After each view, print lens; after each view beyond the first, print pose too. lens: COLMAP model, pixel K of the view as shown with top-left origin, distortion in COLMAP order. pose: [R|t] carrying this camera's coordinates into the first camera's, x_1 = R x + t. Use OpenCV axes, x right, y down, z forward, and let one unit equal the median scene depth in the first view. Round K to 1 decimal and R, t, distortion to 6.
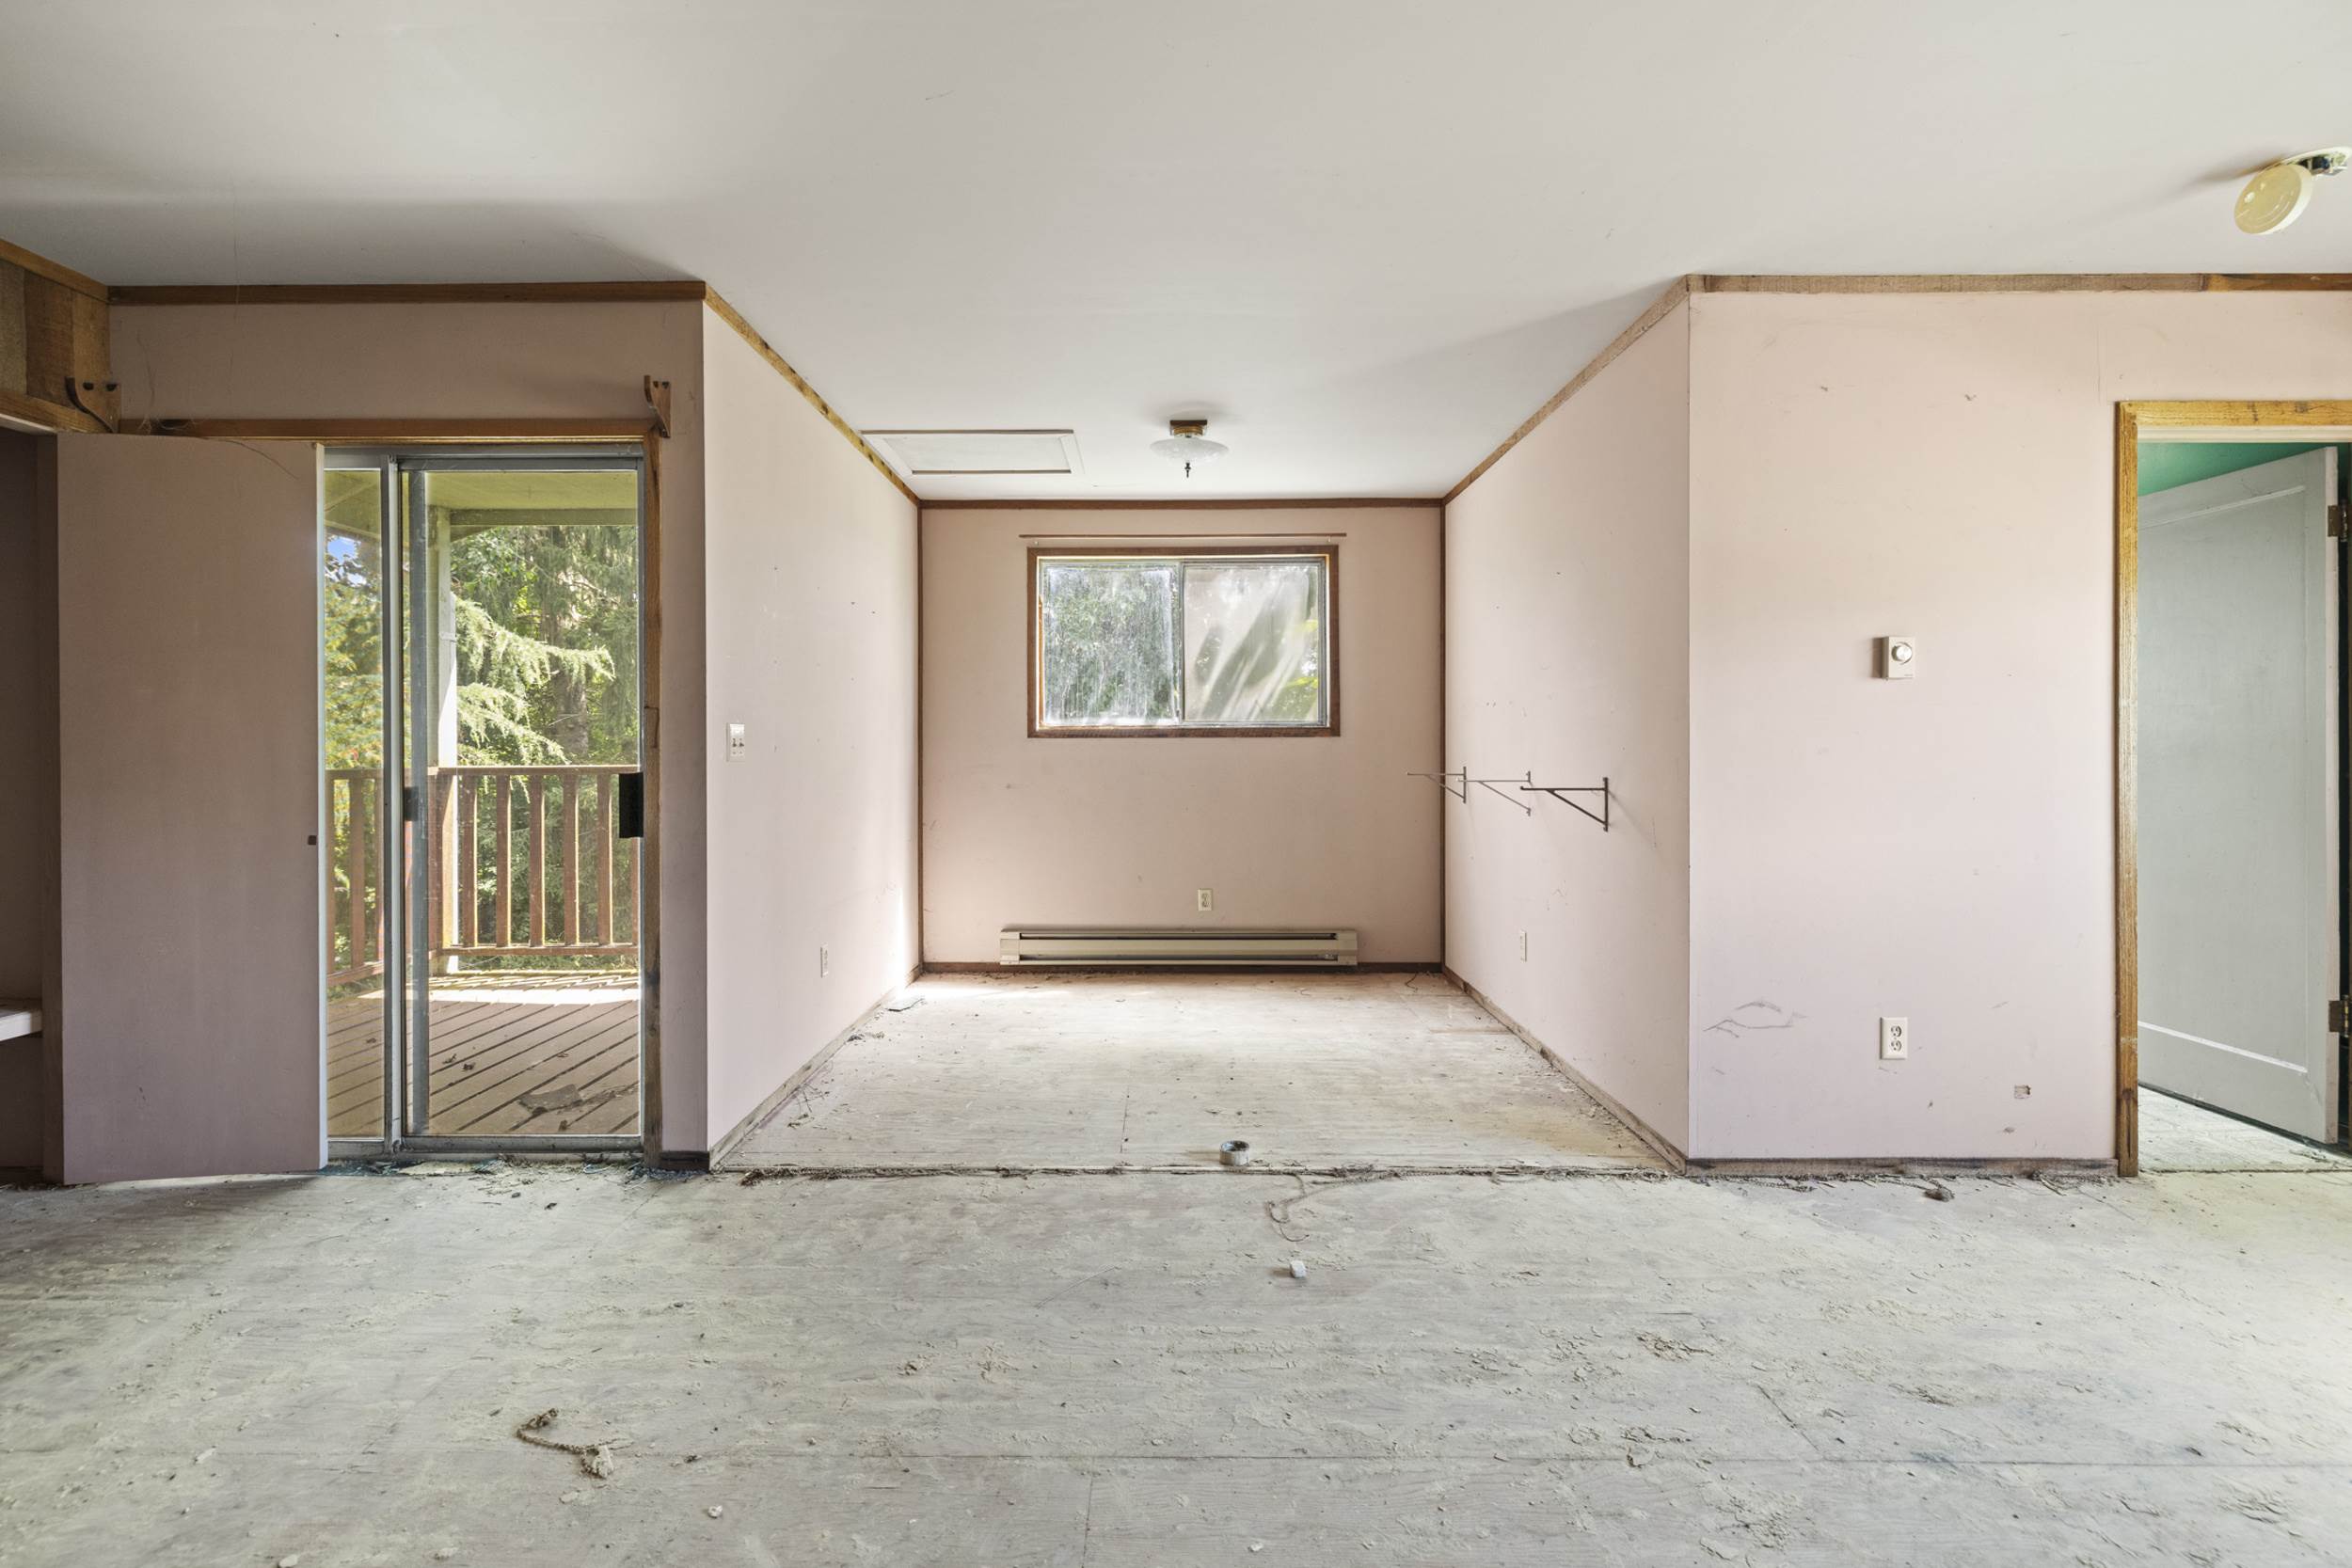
lens RADIAL K [[1013.6, 0, 1169.9], [0, 1013.6, 751.6], [0, 0, 1]] dist [-0.001577, 0.000205]
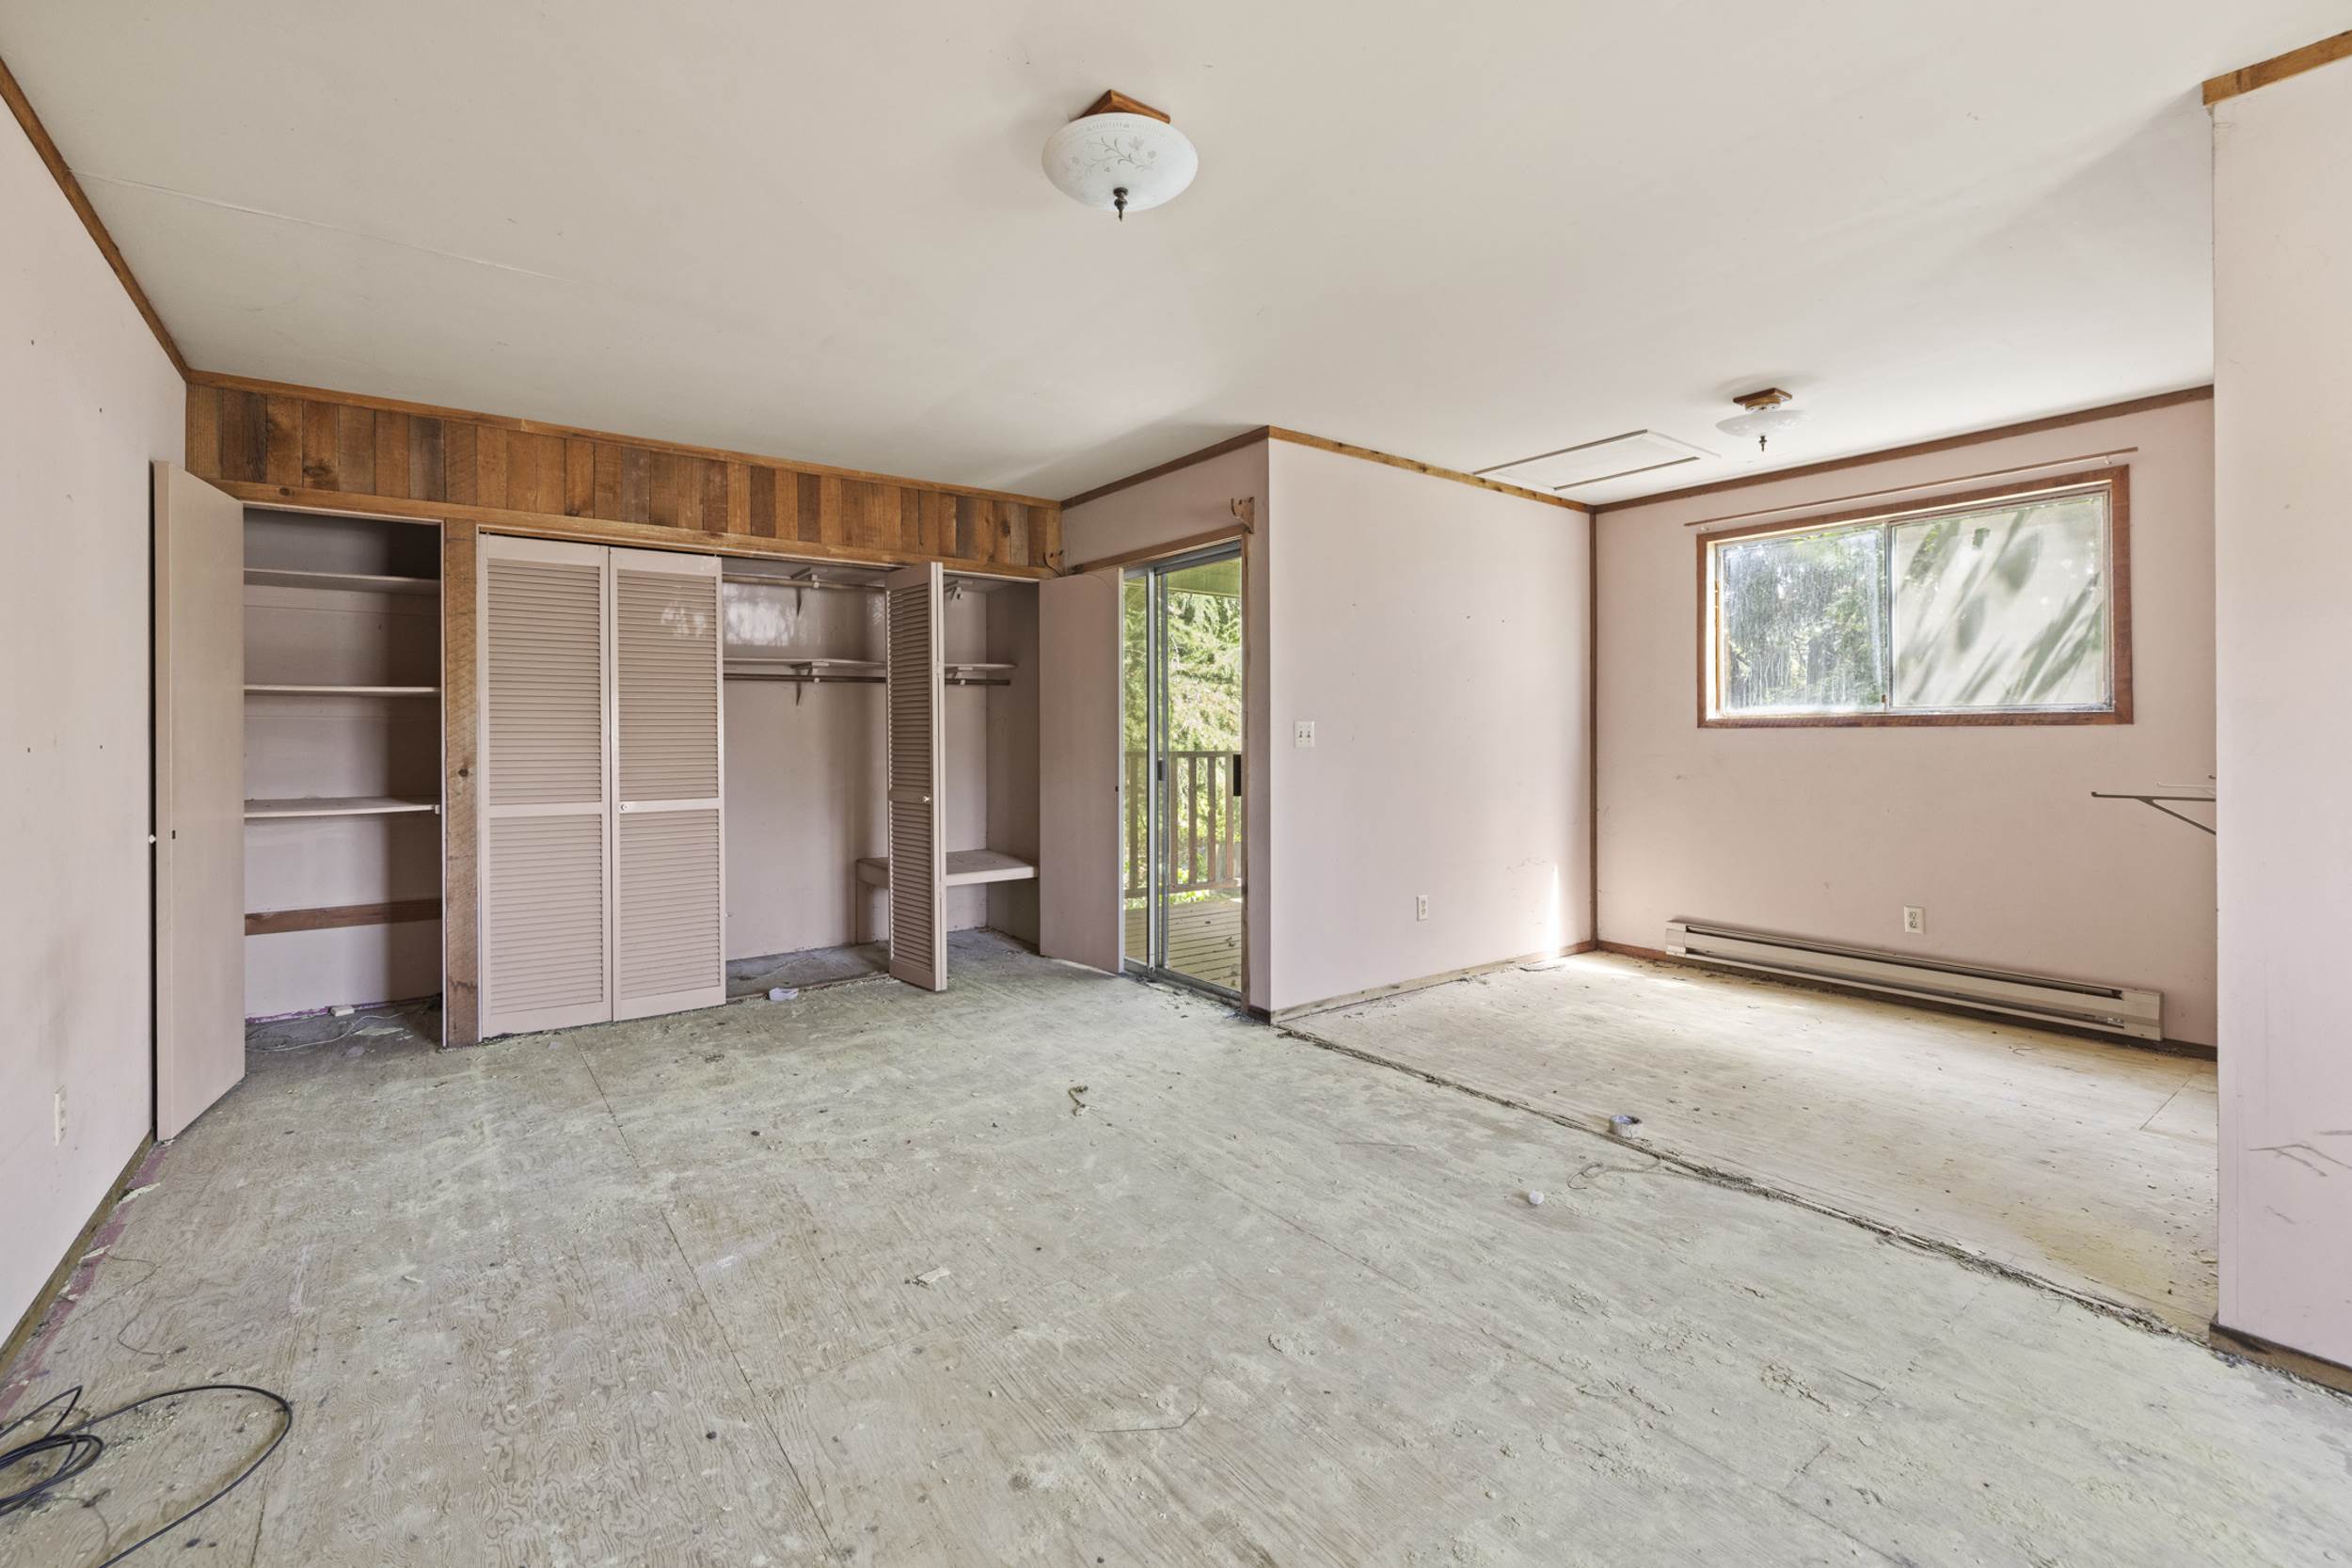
lens RADIAL K [[1013.6, 0, 1139.2], [0, 1013.6, 733.5], [0, 0, 1]] dist [-0.001577, 0.000205]
pose [[0.585786, -0.000818, -0.810465, 0.632603], [-0.004705, 0.999979, -0.004410, -0.002856], [0.810452, 0.006397, 0.585770, -0.023989]]
